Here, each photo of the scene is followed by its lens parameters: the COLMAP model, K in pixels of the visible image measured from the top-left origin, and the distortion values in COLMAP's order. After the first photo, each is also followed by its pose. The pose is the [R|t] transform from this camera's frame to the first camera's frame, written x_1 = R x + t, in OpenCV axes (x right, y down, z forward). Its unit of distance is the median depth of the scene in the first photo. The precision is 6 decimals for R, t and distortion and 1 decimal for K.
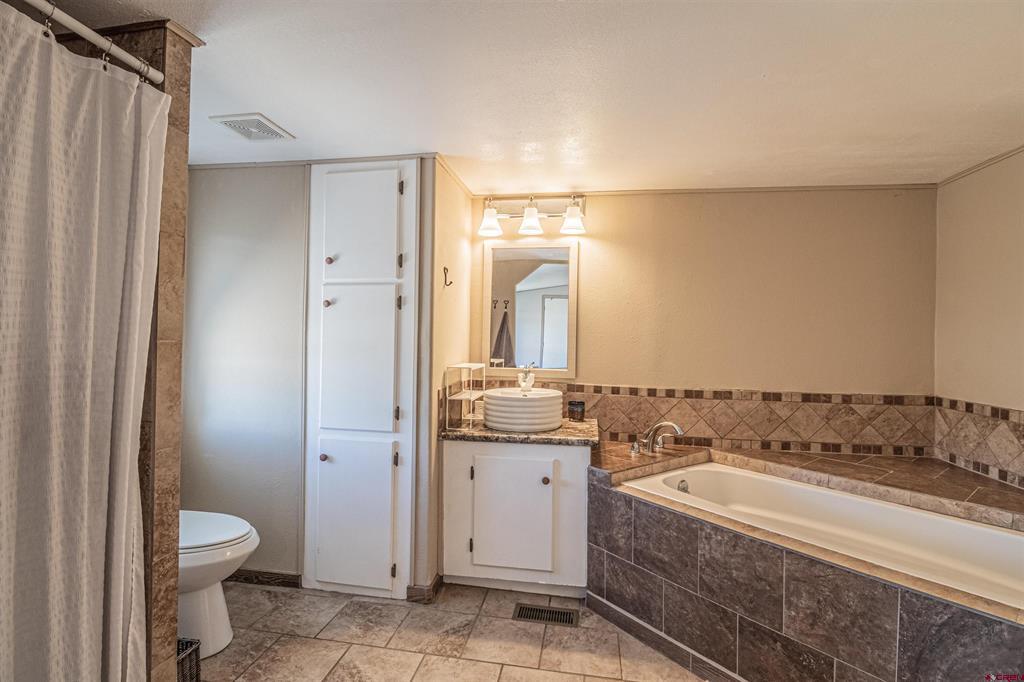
lens RADIAL K [[469.7, 0, 508.6], [0, 469.7, 334.2], [0, 0, 1]] dist [-0.012689, -0.008391]
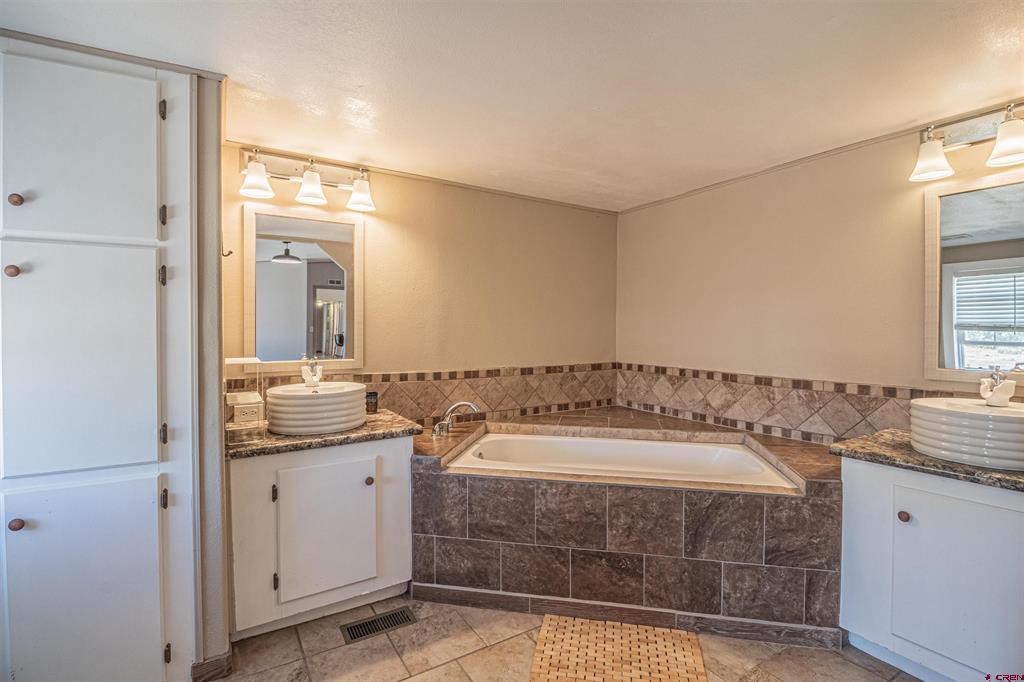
lens RADIAL K [[469.7, 0, 512.0], [0, 469.7, 334.7], [0, 0, 1]] dist [-0.012689, -0.008391]
pose [[0.749276, -0.025321, 0.661773, -0.303882], [0.006112, 0.999491, 0.031322, 0.002171], [-0.662229, -0.019424, 0.749049, 0.140177]]
